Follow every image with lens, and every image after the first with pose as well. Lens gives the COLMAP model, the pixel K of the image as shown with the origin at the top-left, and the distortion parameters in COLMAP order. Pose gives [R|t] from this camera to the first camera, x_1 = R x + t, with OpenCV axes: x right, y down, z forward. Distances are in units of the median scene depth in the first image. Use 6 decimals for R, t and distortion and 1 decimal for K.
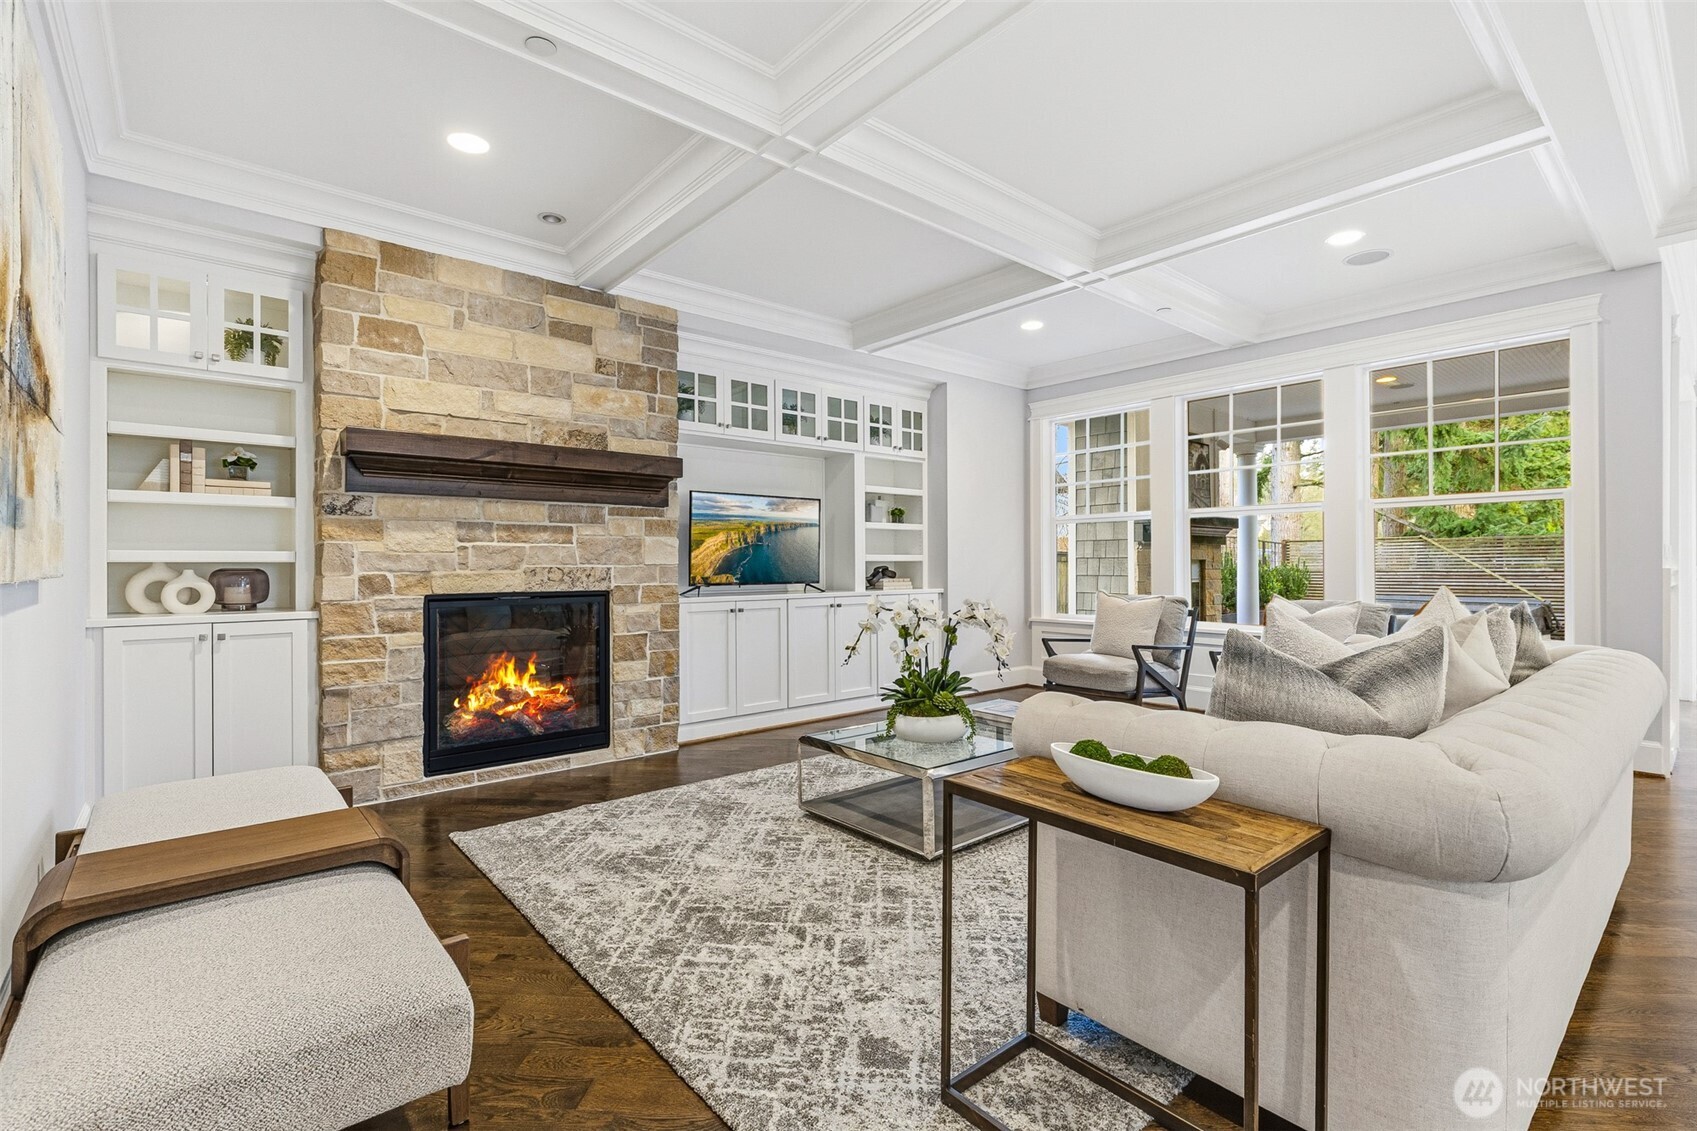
lens RADIAL K [[771.0, 0, 849.7], [0, 771.0, 565.1], [0, 0, 1]] dist [0.004344, -0.000297]
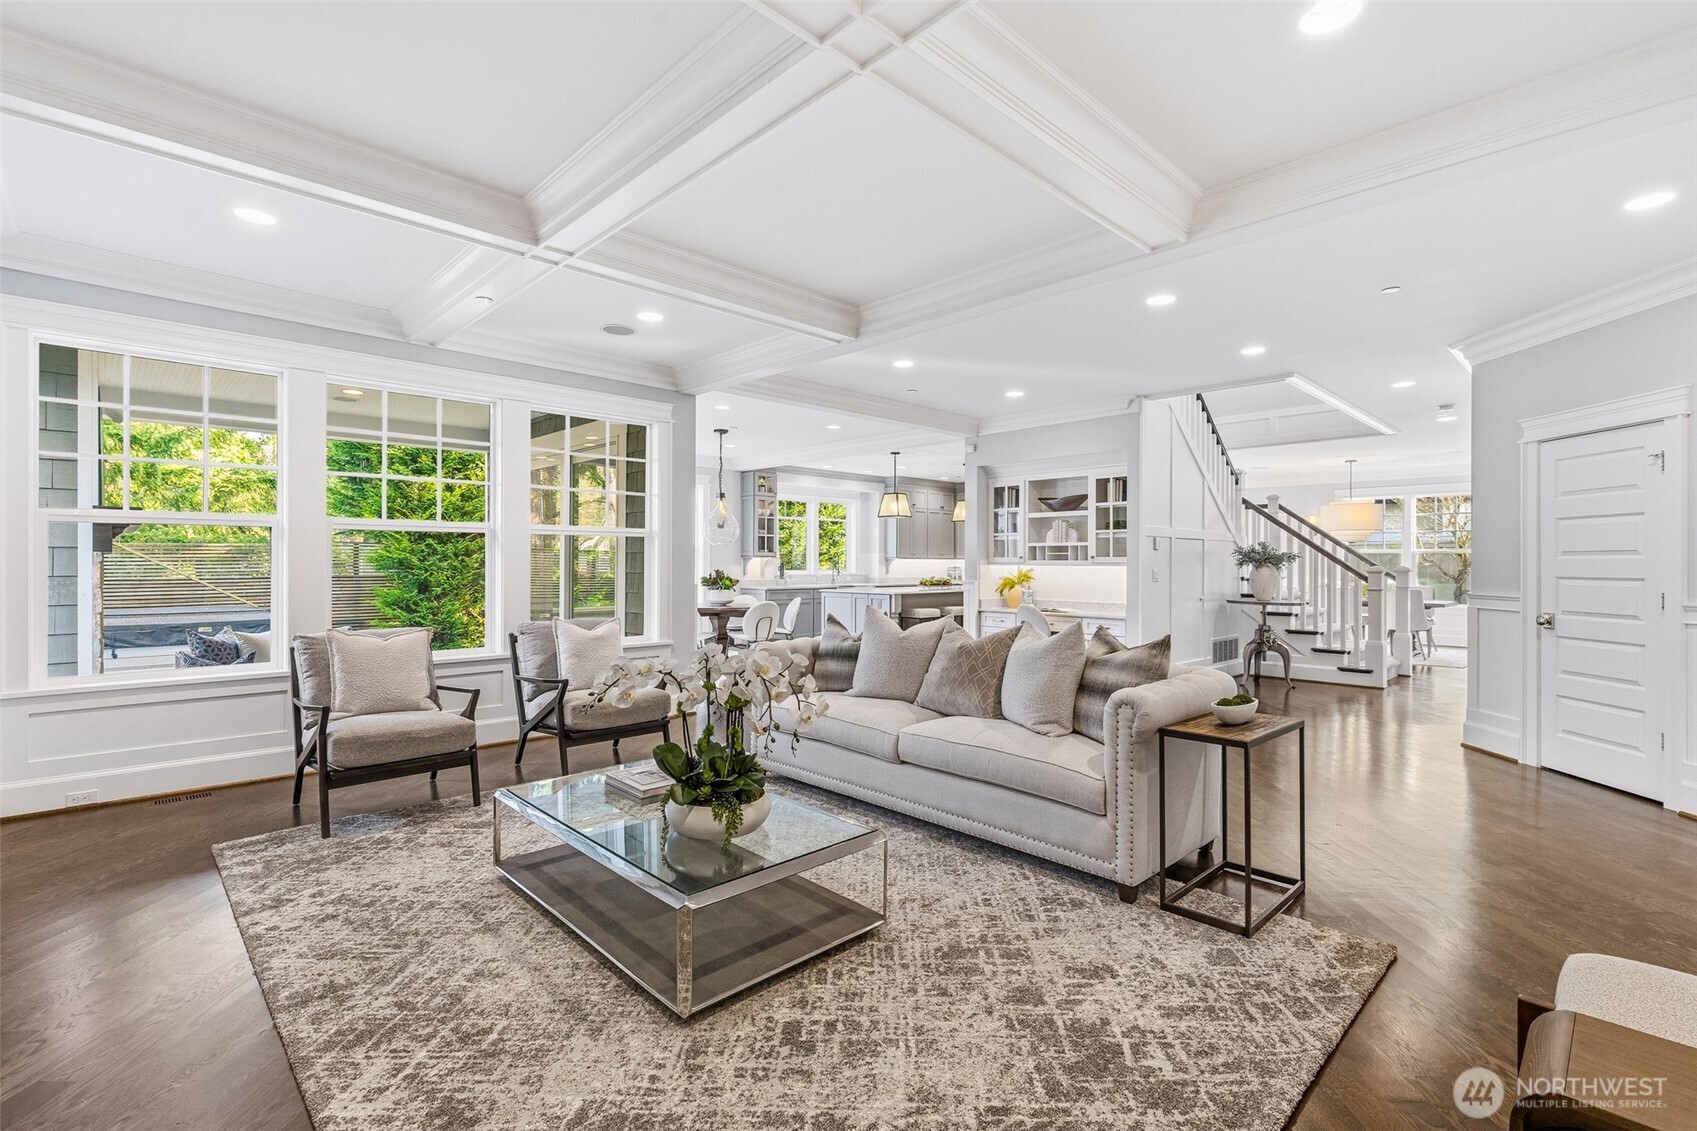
lens RADIAL K [[771.0, 0, 845.9], [0, 771.0, 562.7], [0, 0, 1]] dist [0.004344, -0.000297]
pose [[-0.053781, 0.000973, 0.998552, -0.817026], [-0.001735, 0.999998, -0.001068, -0.055680], [-0.998551, -0.001790, -0.053779, 1.078829]]
